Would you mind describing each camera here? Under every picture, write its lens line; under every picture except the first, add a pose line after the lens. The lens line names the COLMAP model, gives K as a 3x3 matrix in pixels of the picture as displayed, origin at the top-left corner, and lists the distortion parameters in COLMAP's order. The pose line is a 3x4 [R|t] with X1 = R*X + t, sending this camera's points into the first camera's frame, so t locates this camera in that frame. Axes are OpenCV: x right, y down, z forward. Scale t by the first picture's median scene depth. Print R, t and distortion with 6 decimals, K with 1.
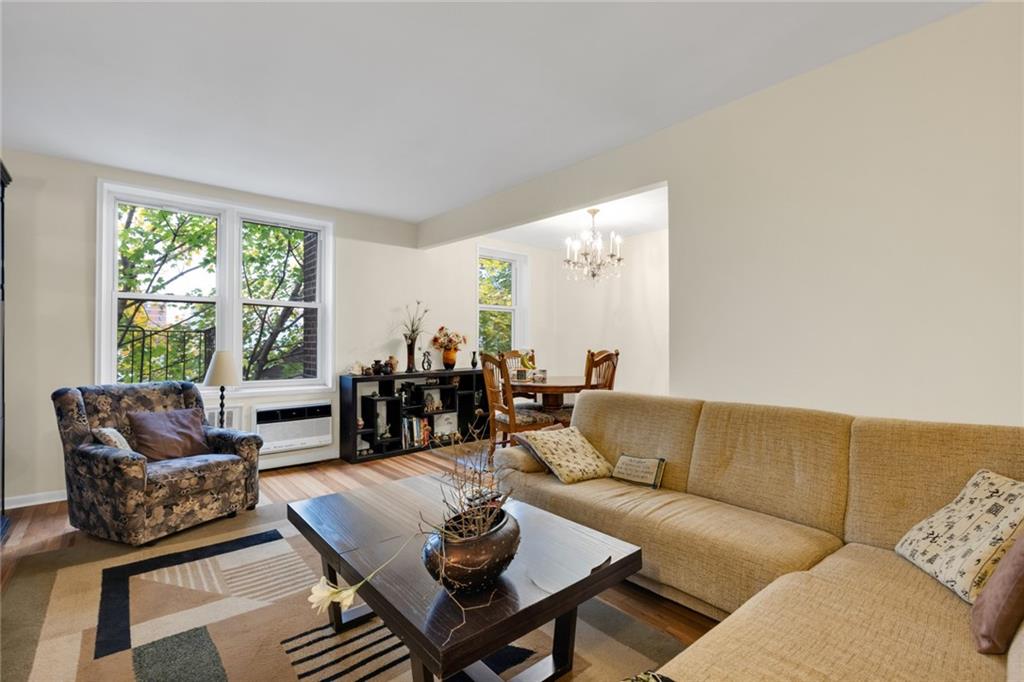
lens RADIAL K [[458.0, 0, 498.2], [0, 458.0, 341.4], [0, 0, 1]] dist [-0.000378, -0.000357]
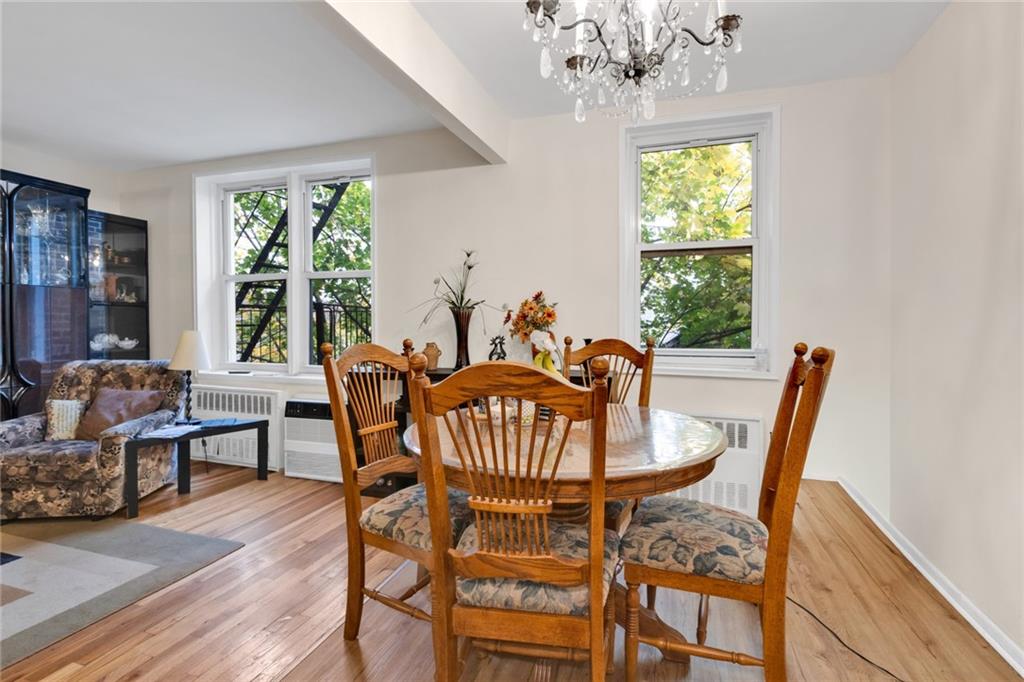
lens RADIAL K [[476.9, 0, 517.2], [0, 476.9, 333.2], [0, 0, 1]] dist [0.002408, 0.000445]
pose [[0.538272, 0.017052, -0.842599, 0.640689], [0.003028, 0.999750, 0.022167, 0.008497], [0.842766, -0.014483, 0.538085, 1.238747]]
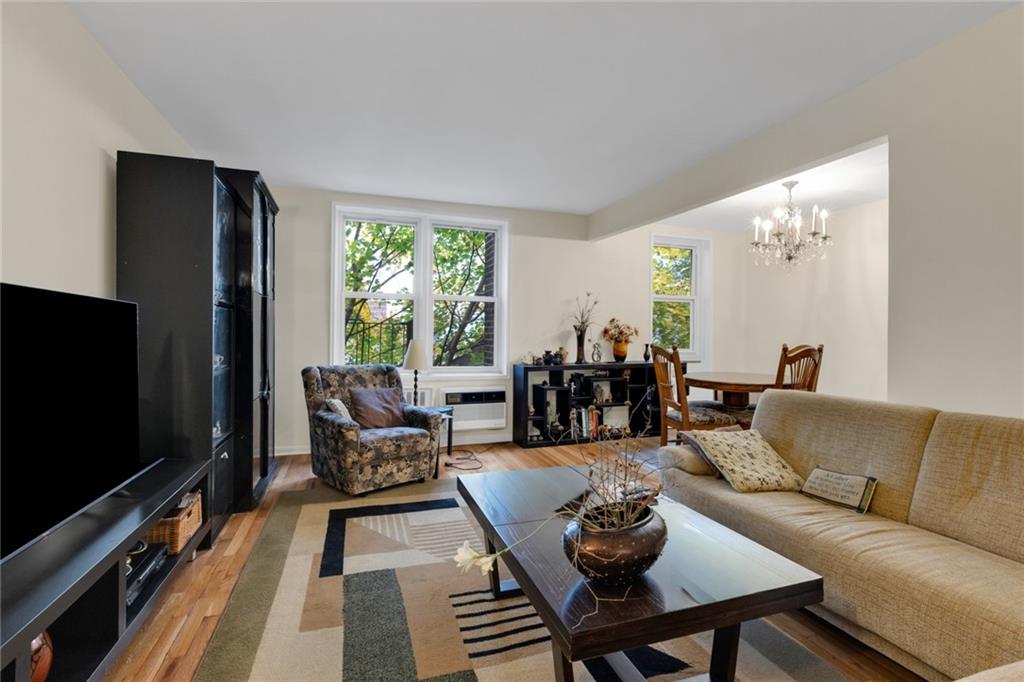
lens RADIAL K [[454.9, 0, 503.1], [0, 454.9, 337.2], [0, 0, 1]] dist [0.000609, 0.000076]
pose [[0.930038, 0.009827, -0.367332, 0.035435], [-0.007157, 0.999937, 0.008631, 0.002713], [0.367393, -0.005398, 0.930050, 0.001793]]
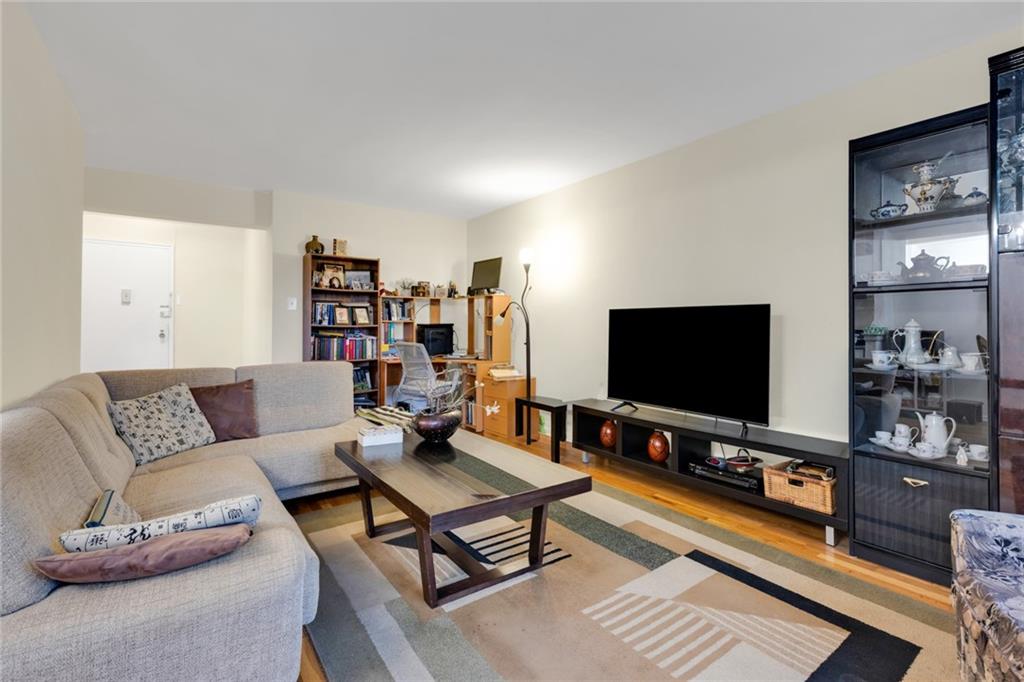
lens RADIAL K [[470.1, 0, 511.9], [0, 470.1, 322.8], [0, 0, 1]] dist [0.001404, -0.000241]
pose [[-0.998153, -0.001715, 0.060732, -0.229784], [-0.002772, 0.999846, -0.017312, 0.018814], [-0.060693, -0.017448, -0.998004, 1.386530]]
